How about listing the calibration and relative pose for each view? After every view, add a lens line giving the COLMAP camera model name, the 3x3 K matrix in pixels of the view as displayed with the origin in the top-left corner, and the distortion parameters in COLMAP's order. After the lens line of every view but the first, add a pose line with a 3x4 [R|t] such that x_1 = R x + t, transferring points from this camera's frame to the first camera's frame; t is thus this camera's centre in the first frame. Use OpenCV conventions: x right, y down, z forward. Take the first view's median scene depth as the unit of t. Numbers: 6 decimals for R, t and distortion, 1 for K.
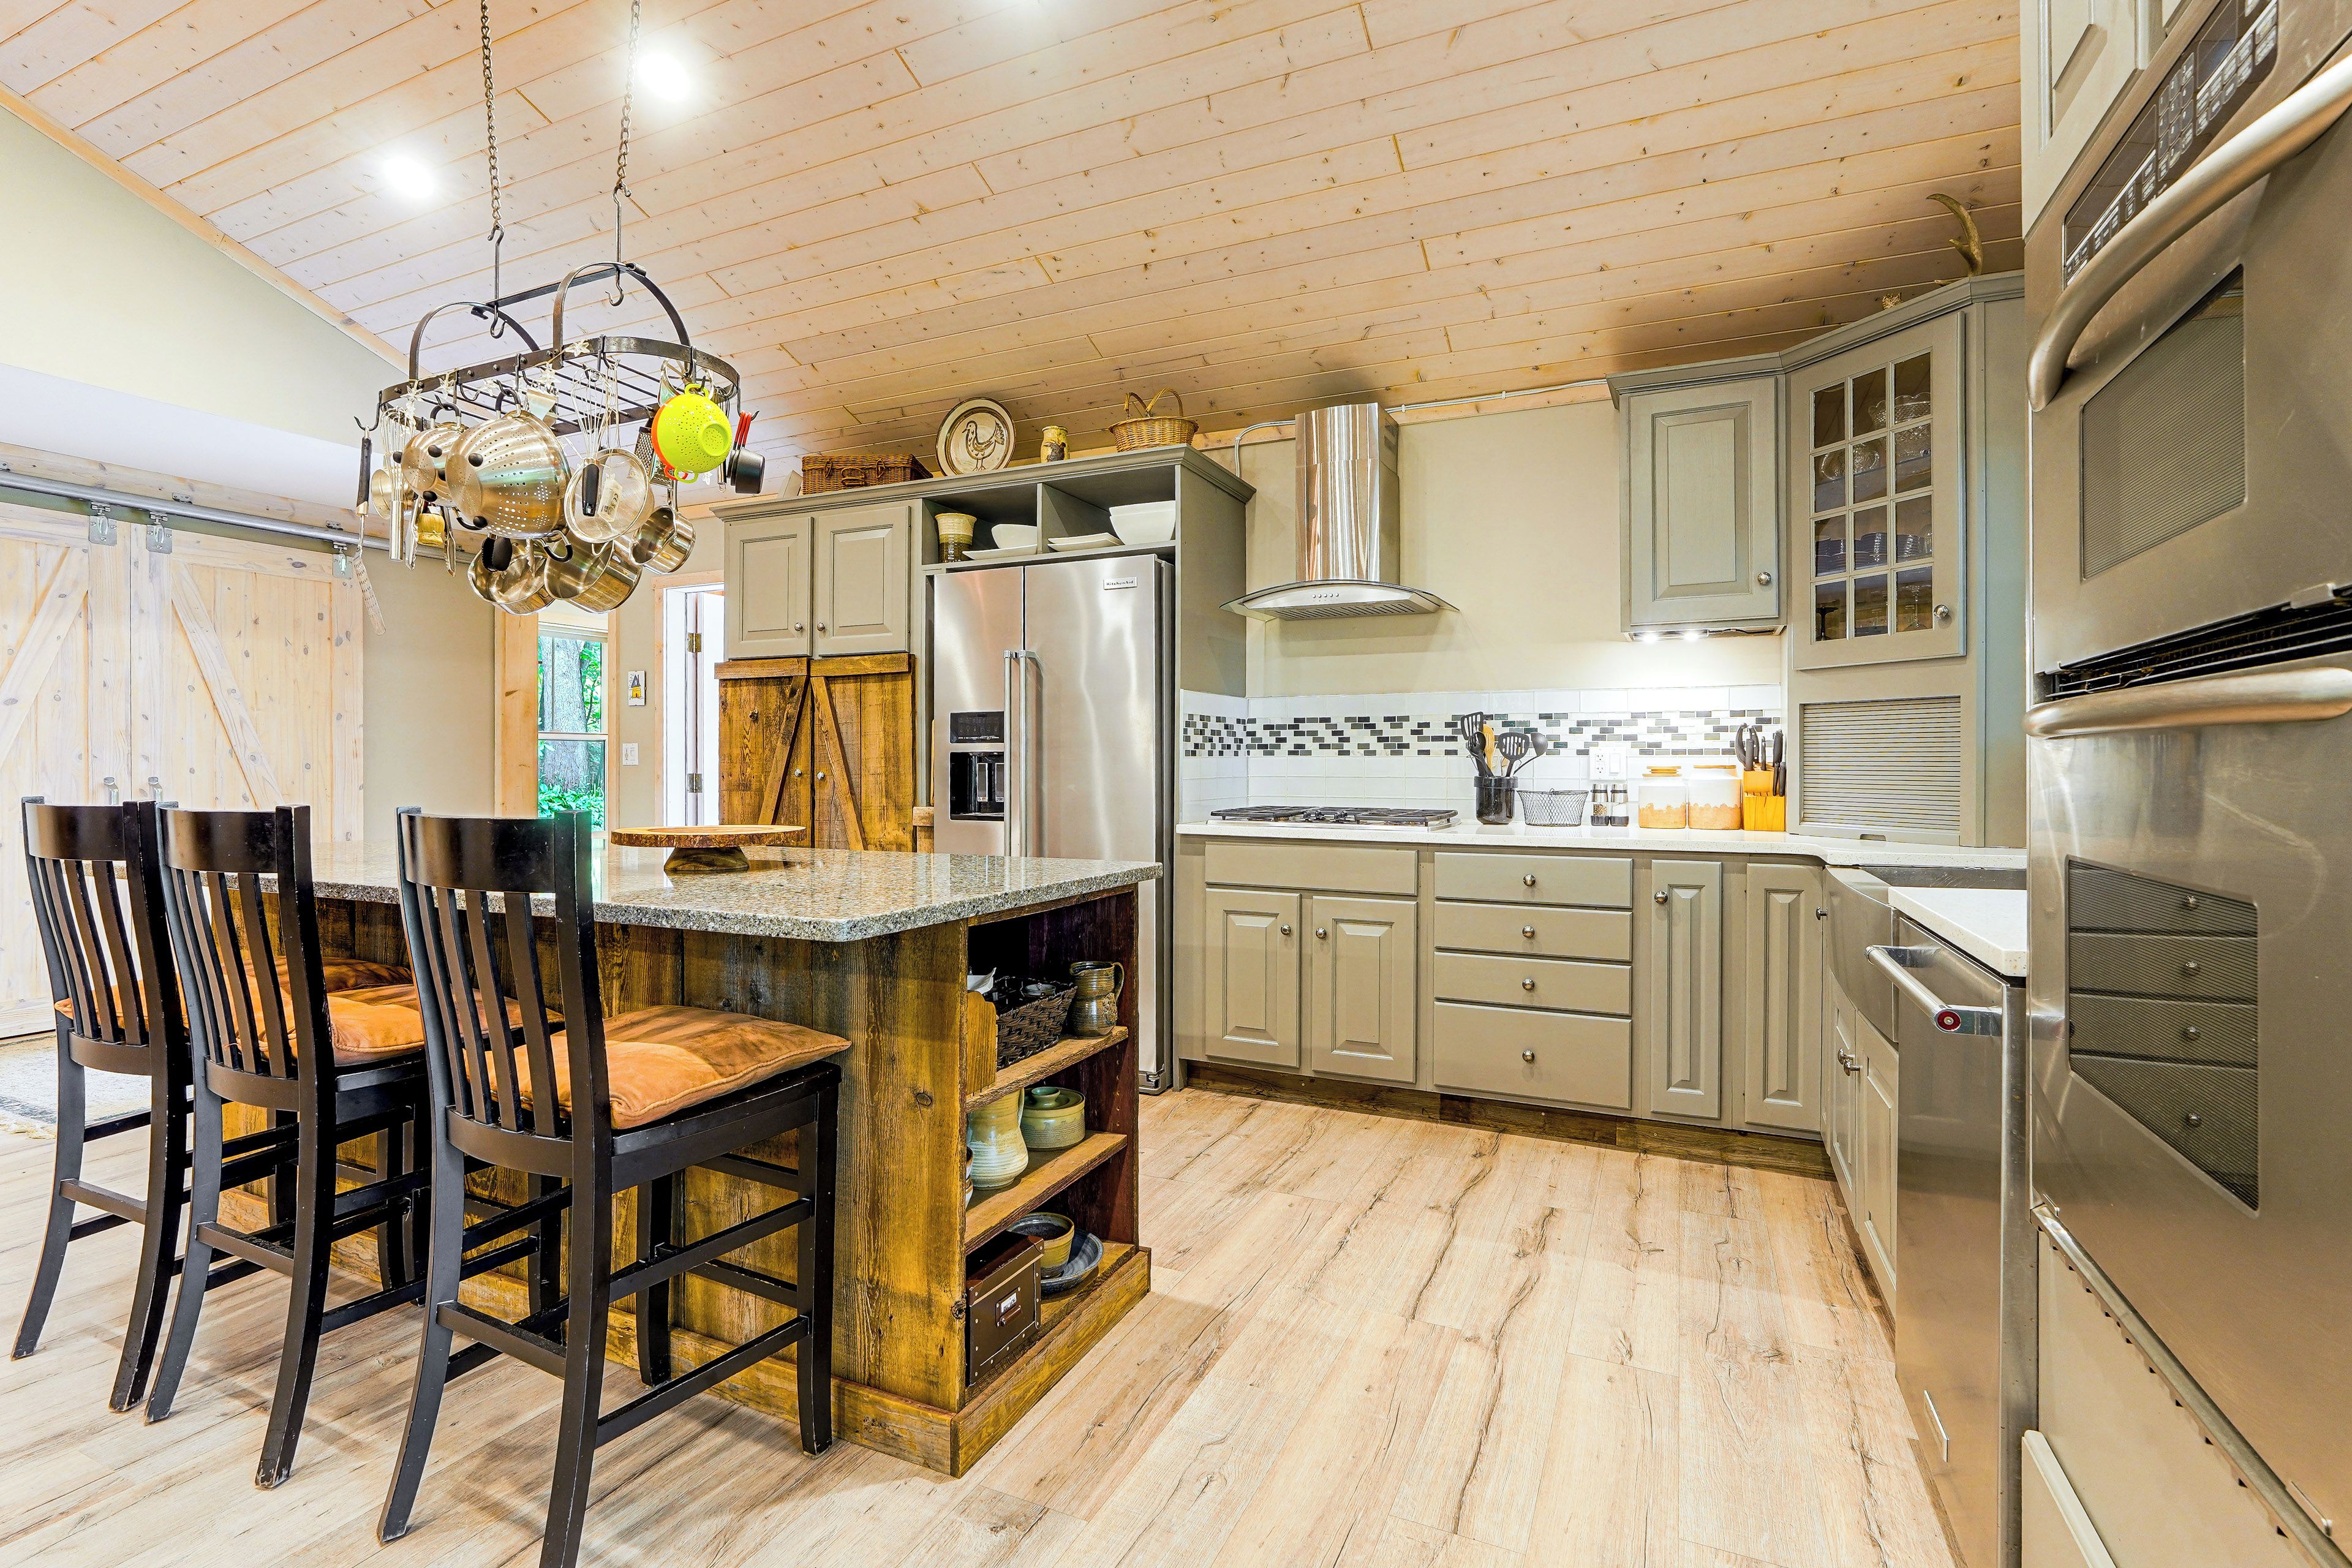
lens RADIAL K [[1104.9, 0, 1171.5], [0, 1104.9, 764.7], [0, 0, 1]] dist [0.001726, 0.000102]
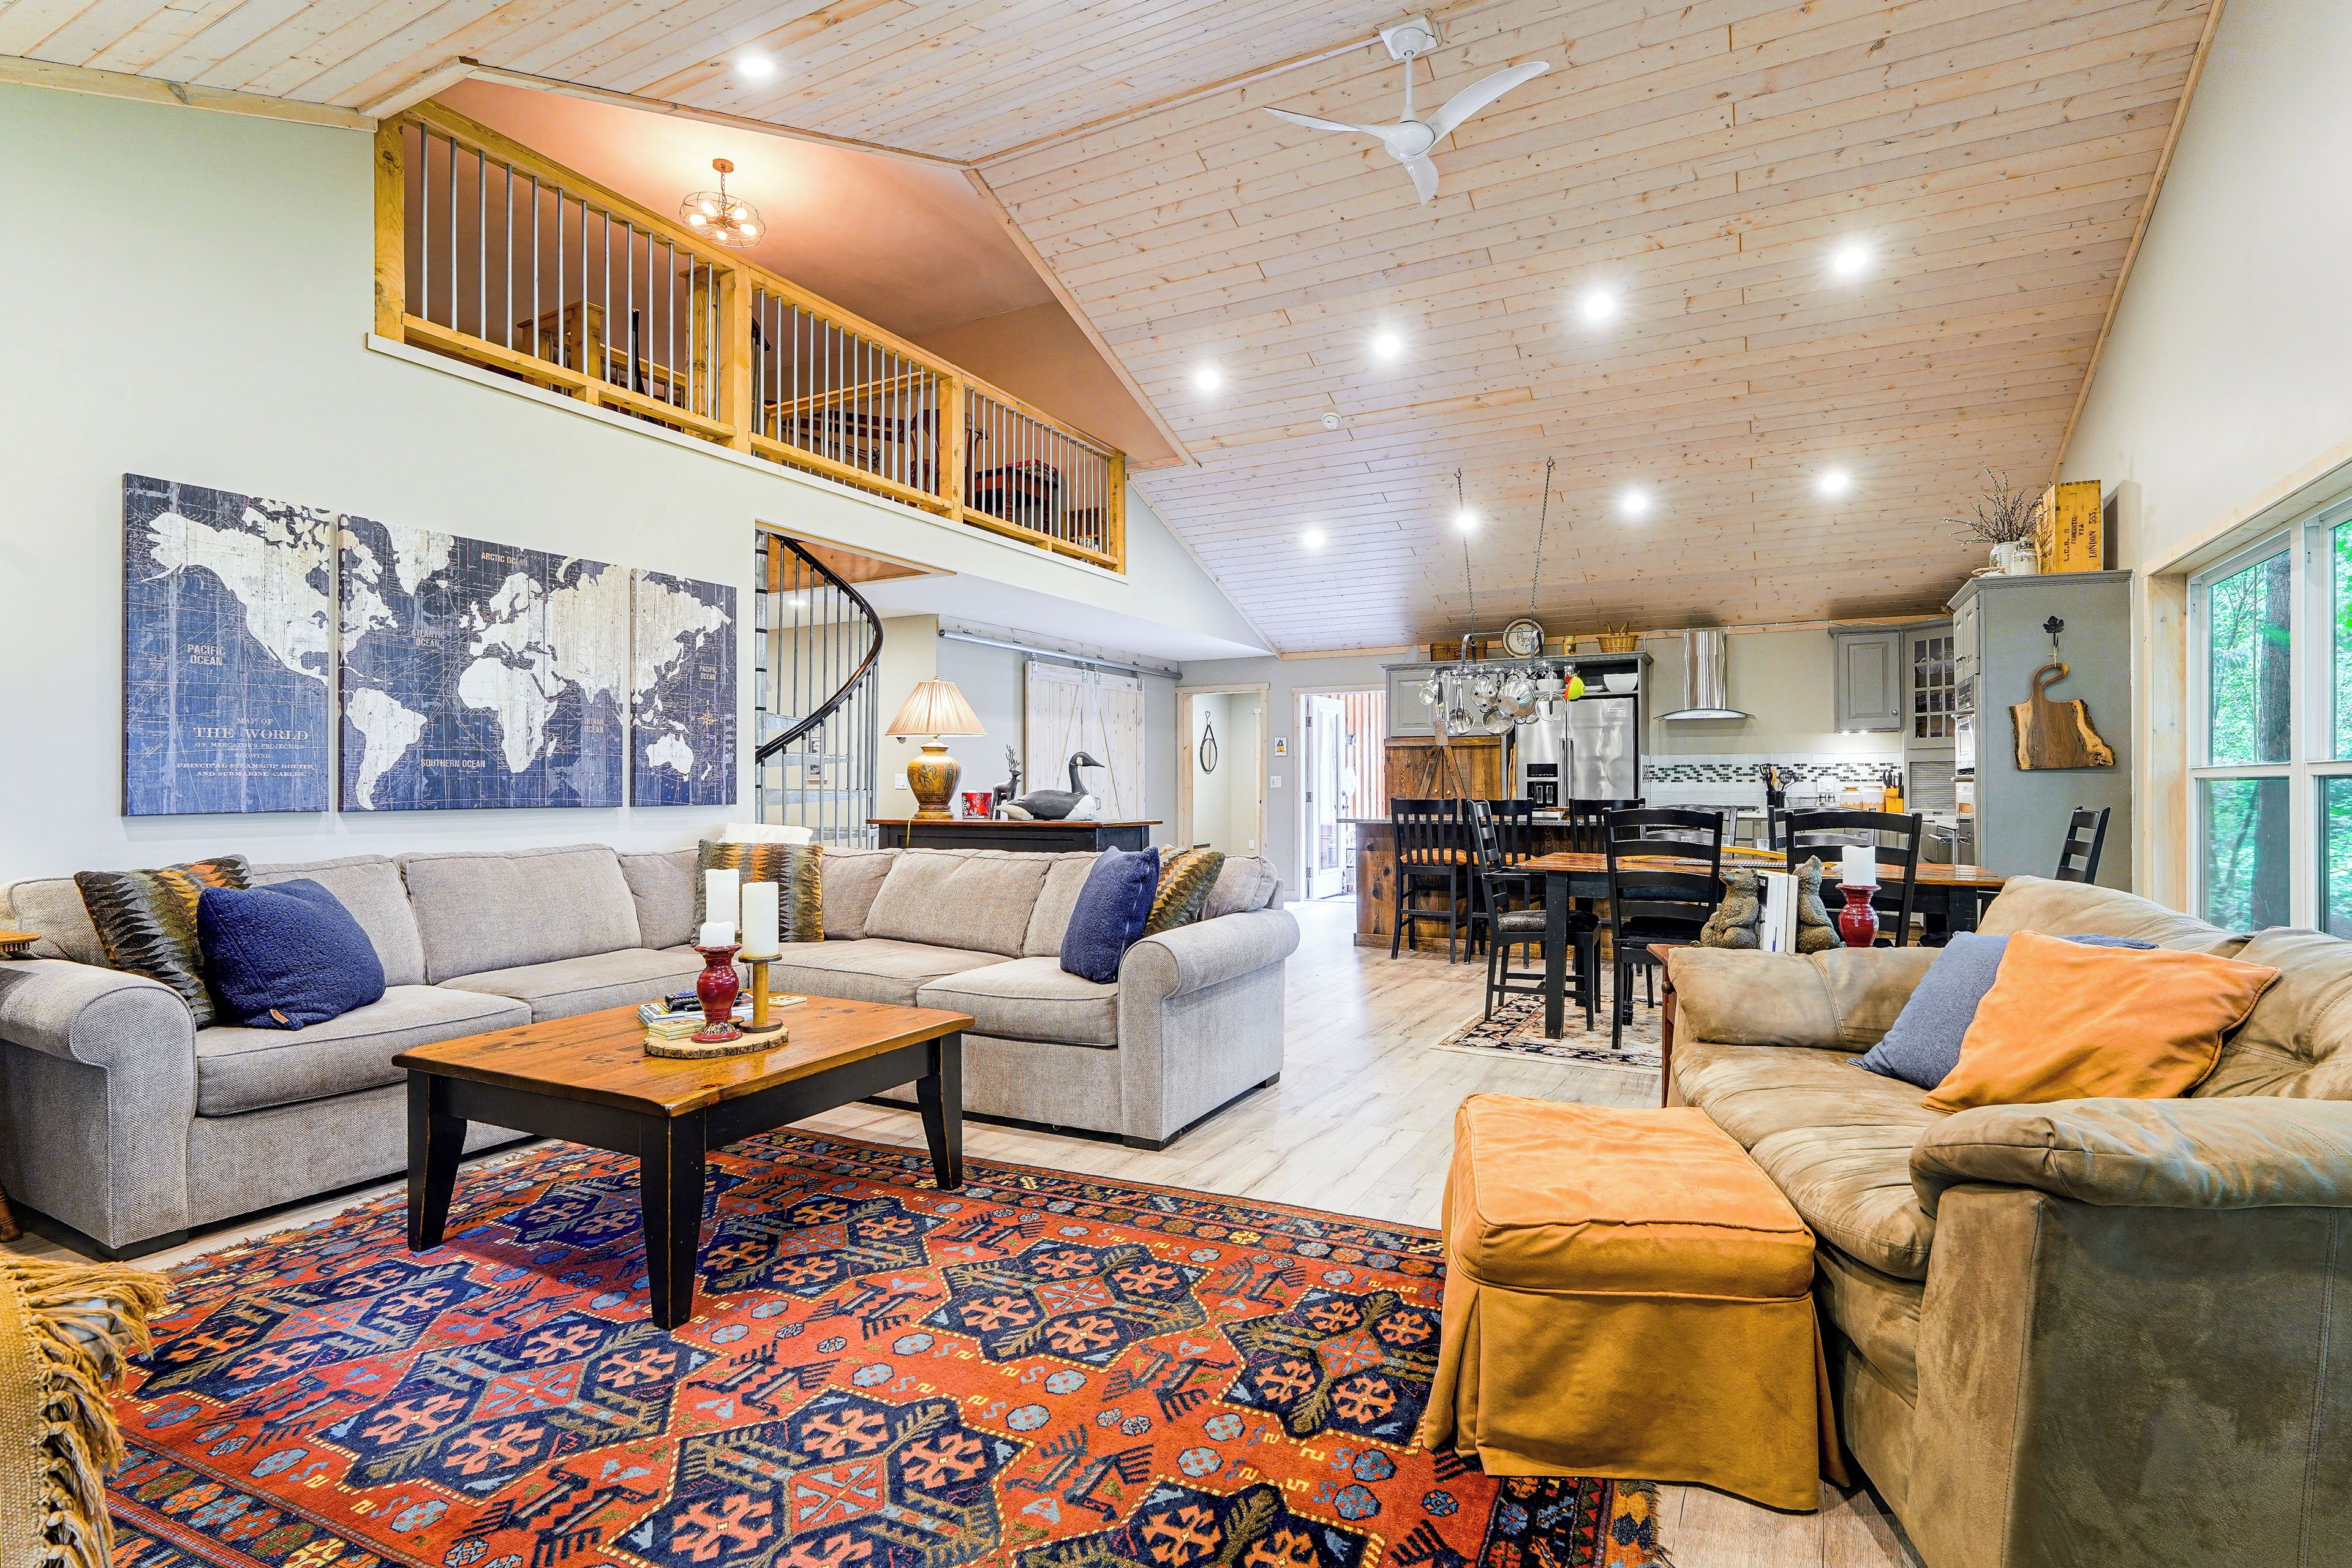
lens RADIAL K [[1104.9, 0, 1242.3], [0, 1104.9, 785.2], [0, 0, 1]] dist [0.001726, 0.000102]
pose [[0.999784, -0.003196, -0.020532, -0.774239], [0.003144, 0.999992, -0.002550, 0.000324], [0.020540, 0.002485, 0.999786, -1.333834]]
